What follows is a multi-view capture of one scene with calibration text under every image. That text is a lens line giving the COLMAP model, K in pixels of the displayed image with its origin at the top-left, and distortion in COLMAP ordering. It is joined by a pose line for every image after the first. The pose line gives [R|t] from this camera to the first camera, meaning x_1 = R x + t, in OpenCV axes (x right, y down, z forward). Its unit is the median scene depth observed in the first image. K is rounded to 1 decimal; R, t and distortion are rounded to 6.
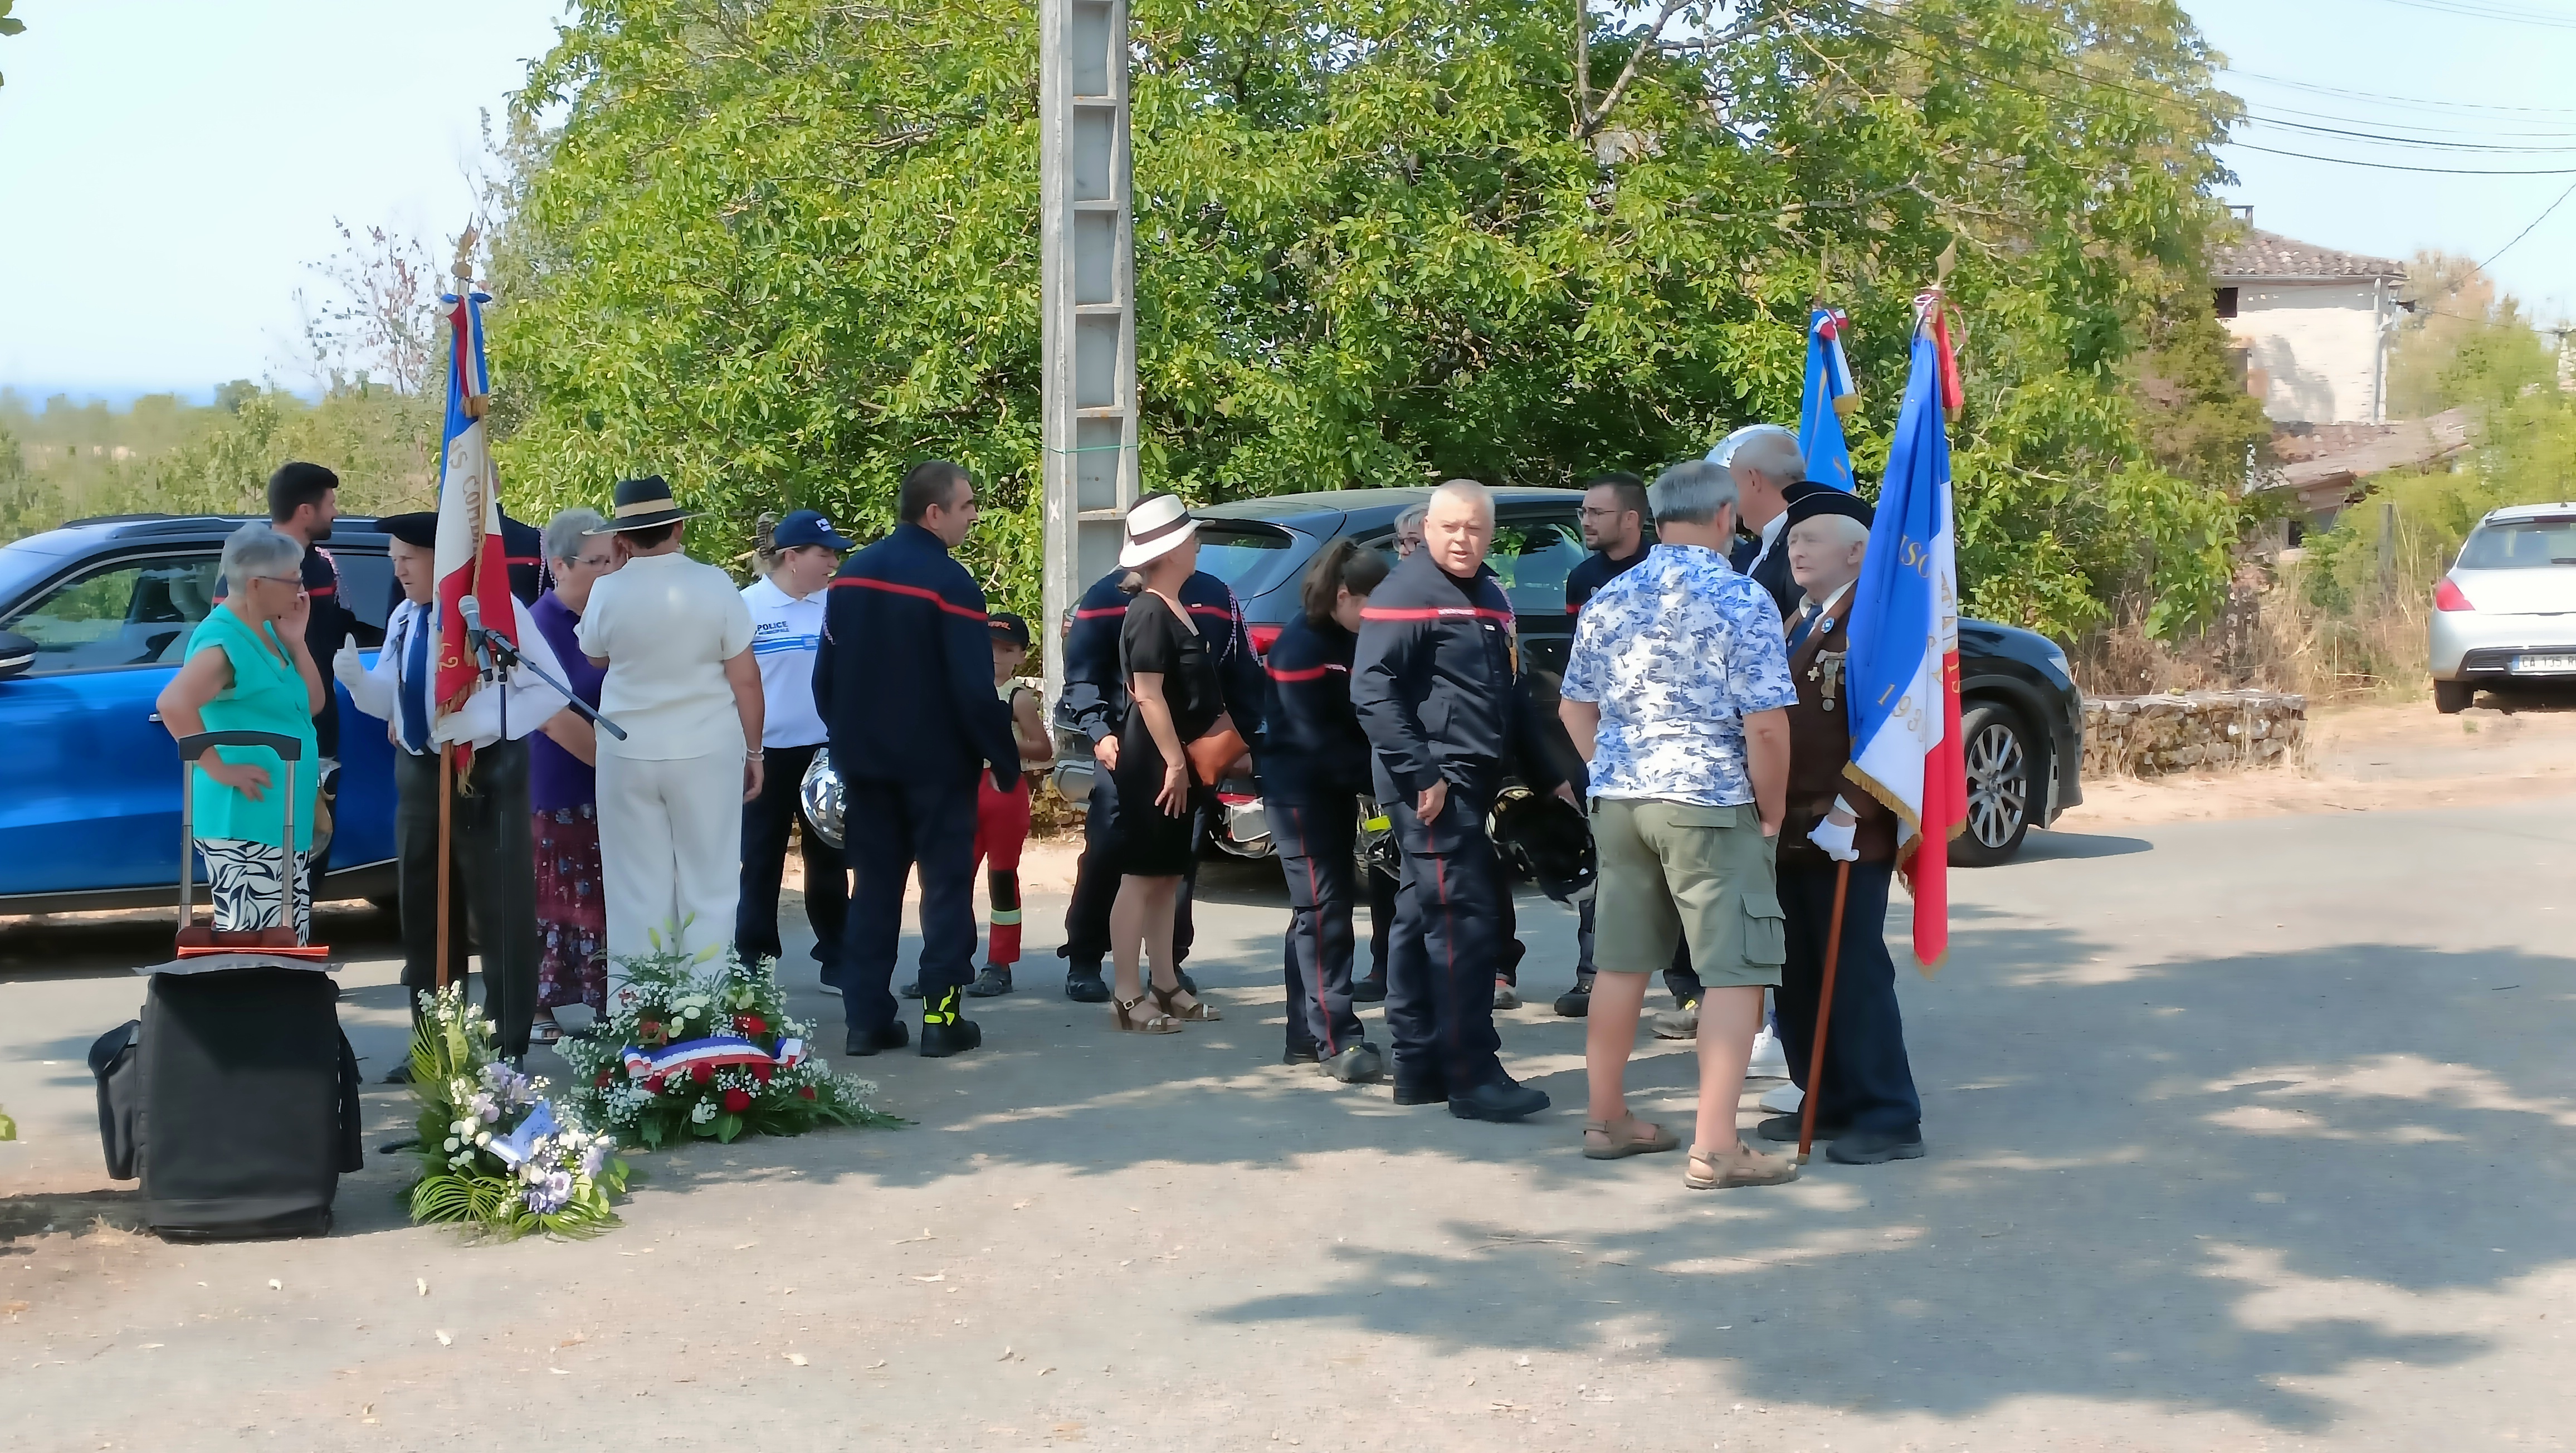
lens RADIAL K [[3769.9, 0, 1288.0], [0, 3769.9, 726.5], [0, 0, 1]] dist [-0.022602, 0.614900]
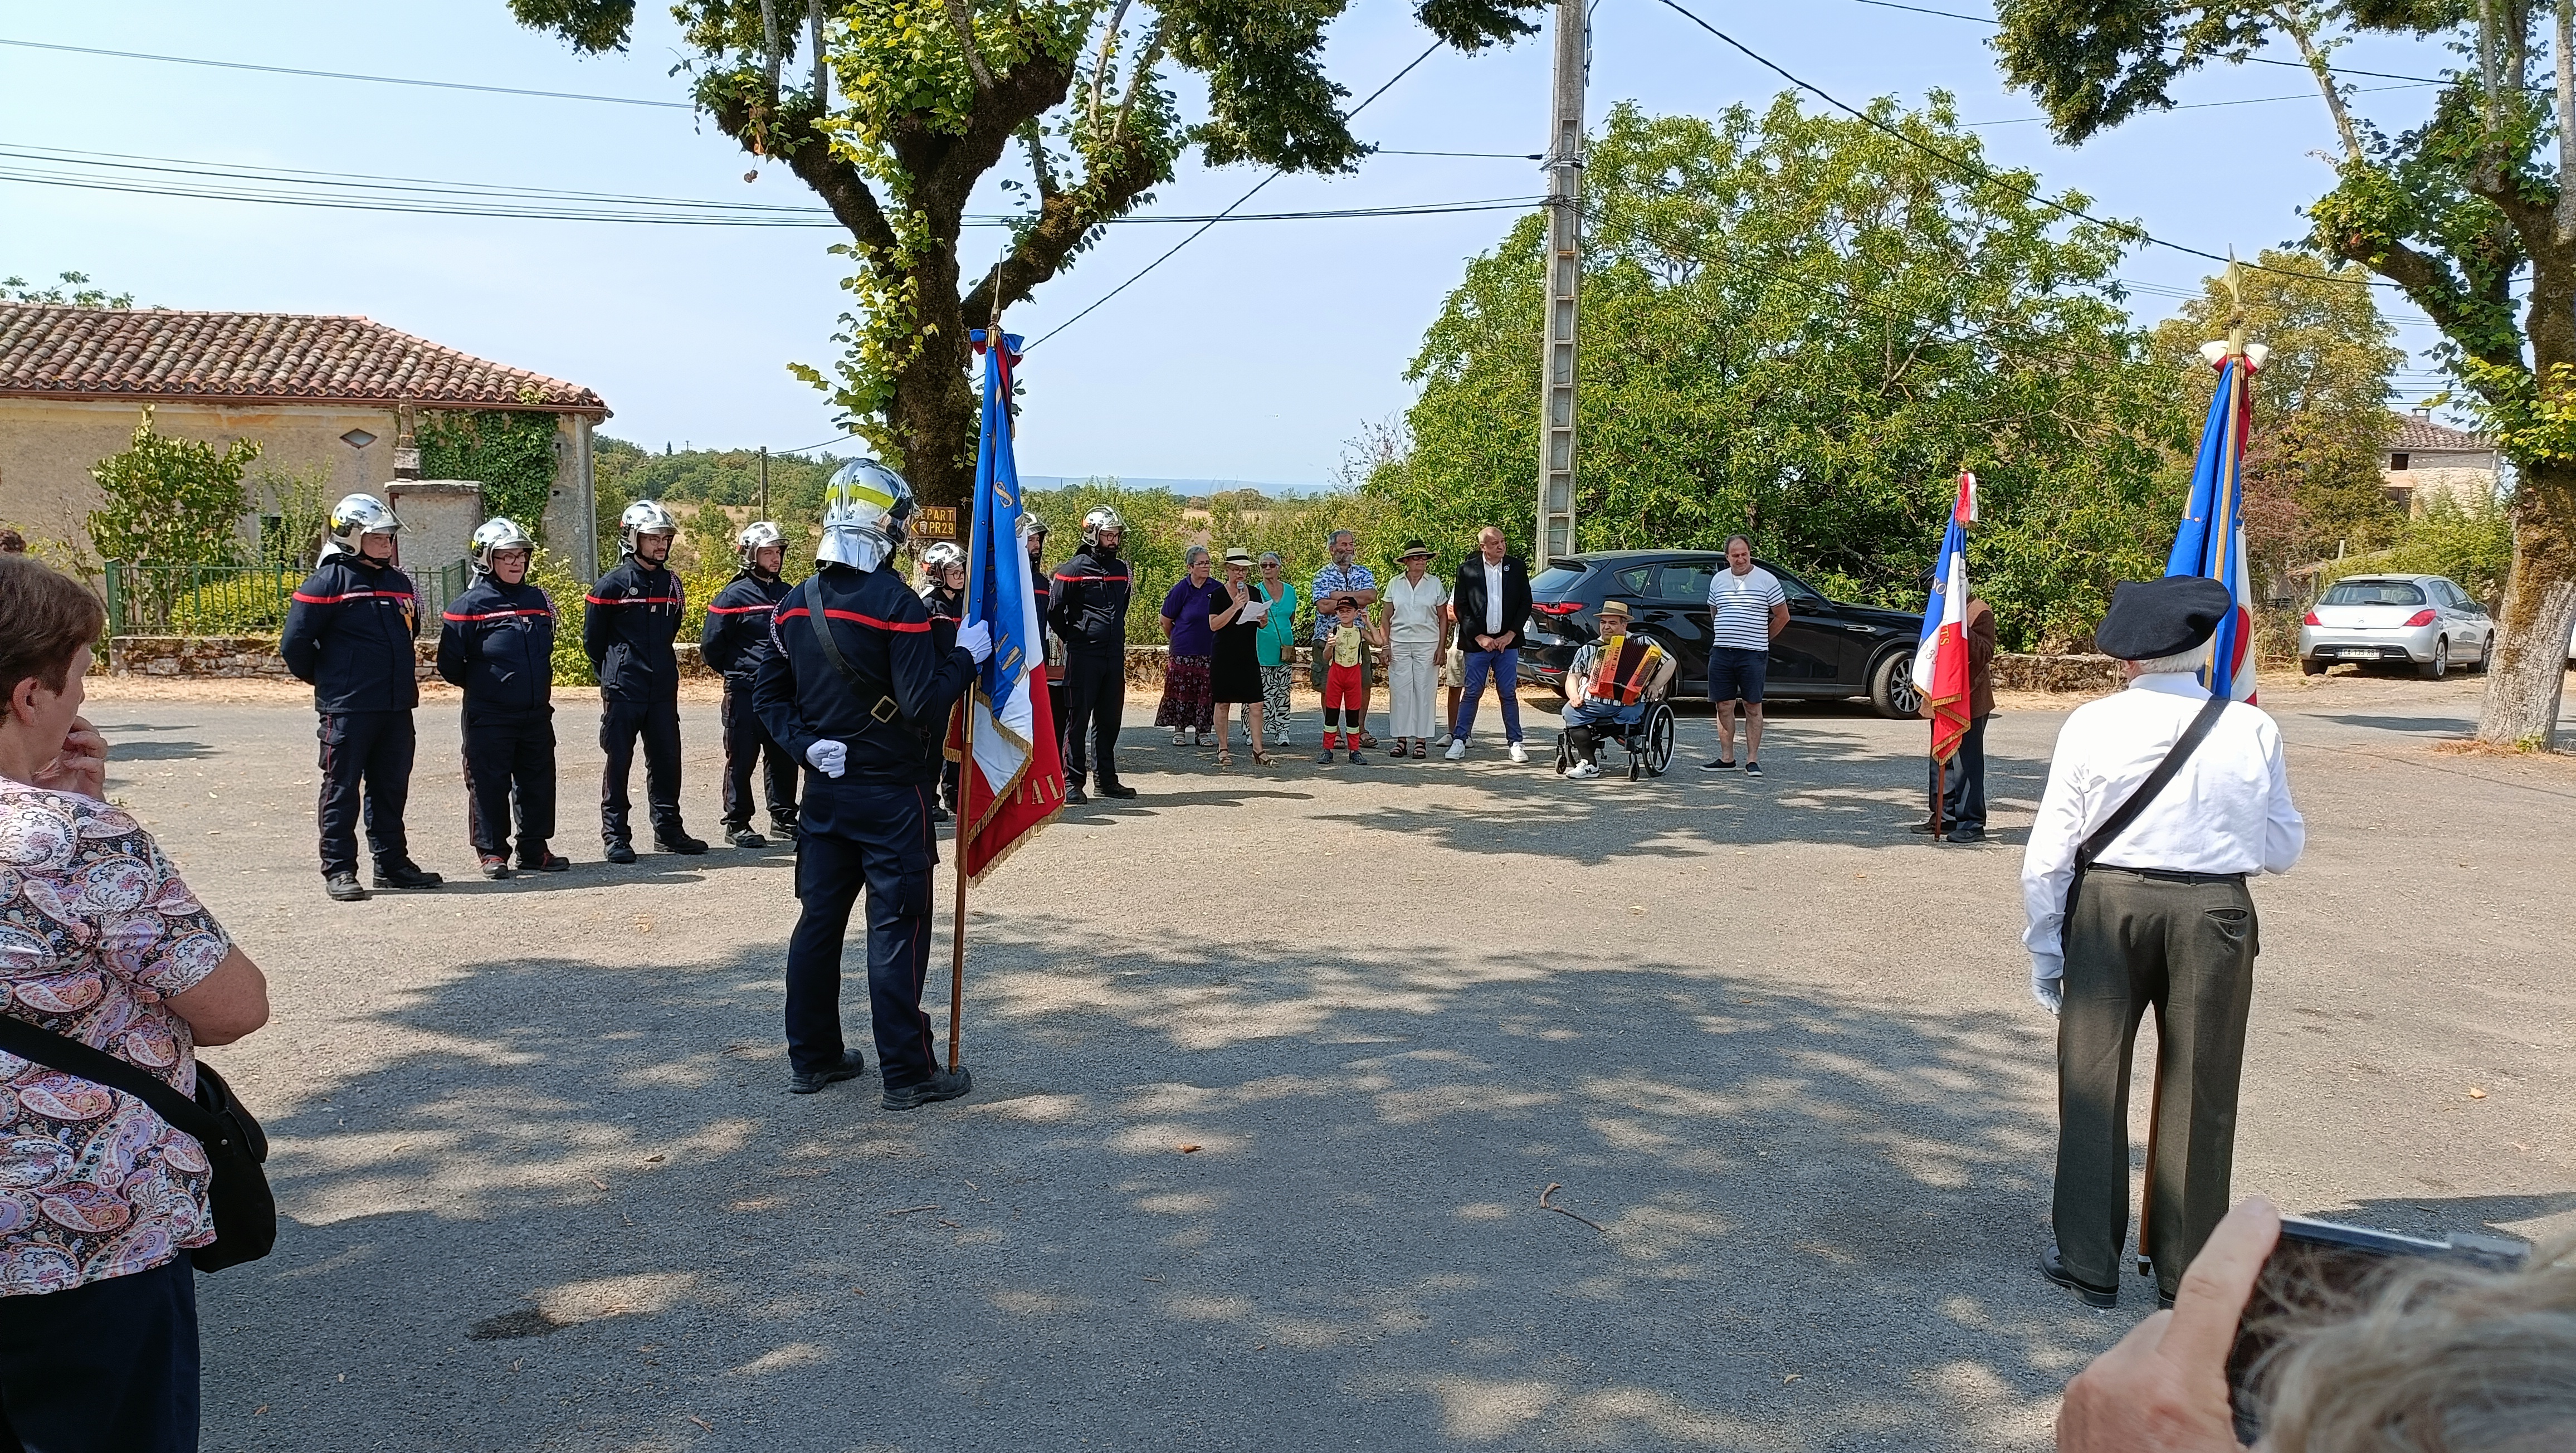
lens RADIAL K [[1873.8, 0, 1286.1], [0, 1873.8, 717.9], [0, 0, 1]] dist [0.081898, -0.097369]
pose [[0.943510, 0.058421, -0.326154, 0.130917], [-0.048627, 0.998090, 0.038107, 0.006470], [0.327757, -0.020094, 0.944548, -0.138466]]
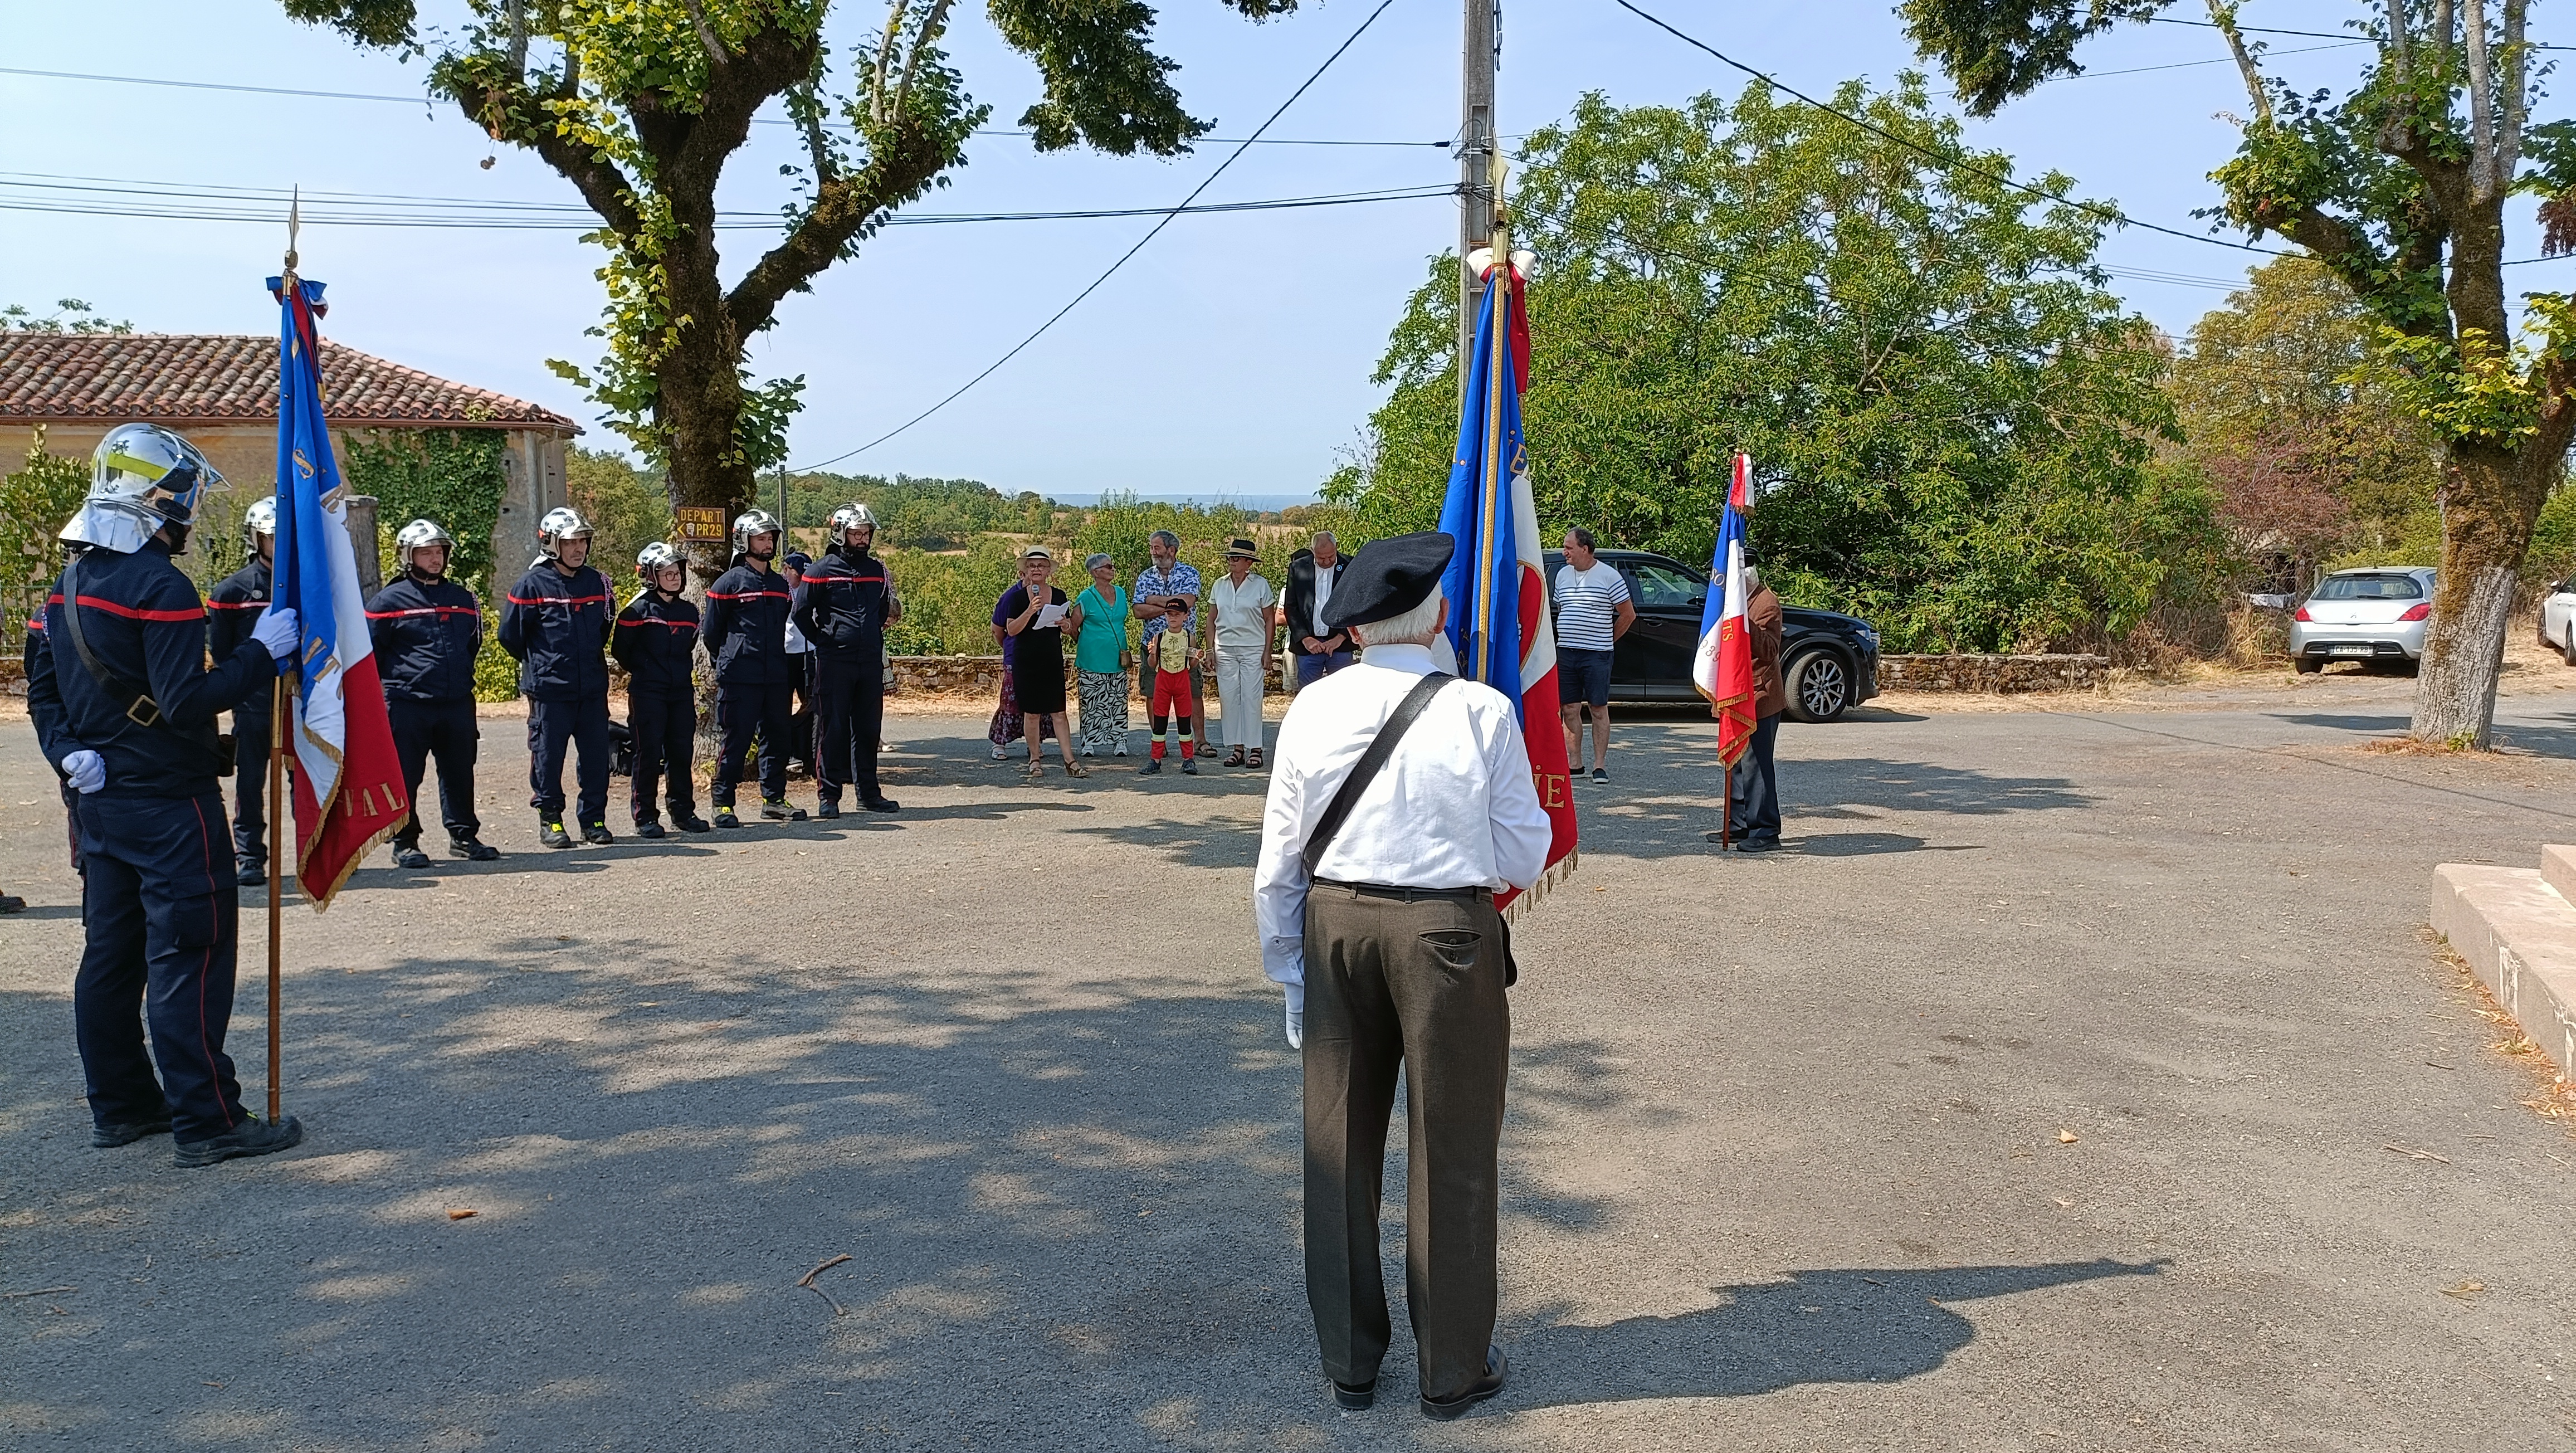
lens RADIAL K [[1872.7, 0, 1288.0], [0, 1872.7, 726.5], [0, 0, 1]] dist [0.077426, -0.099651]
pose [[0.929678, 0.048111, -0.365219, 0.190426], [-0.037227, 0.998629, 0.036790, 0.006235], [0.366488, -0.020607, 0.930194, -0.087125]]
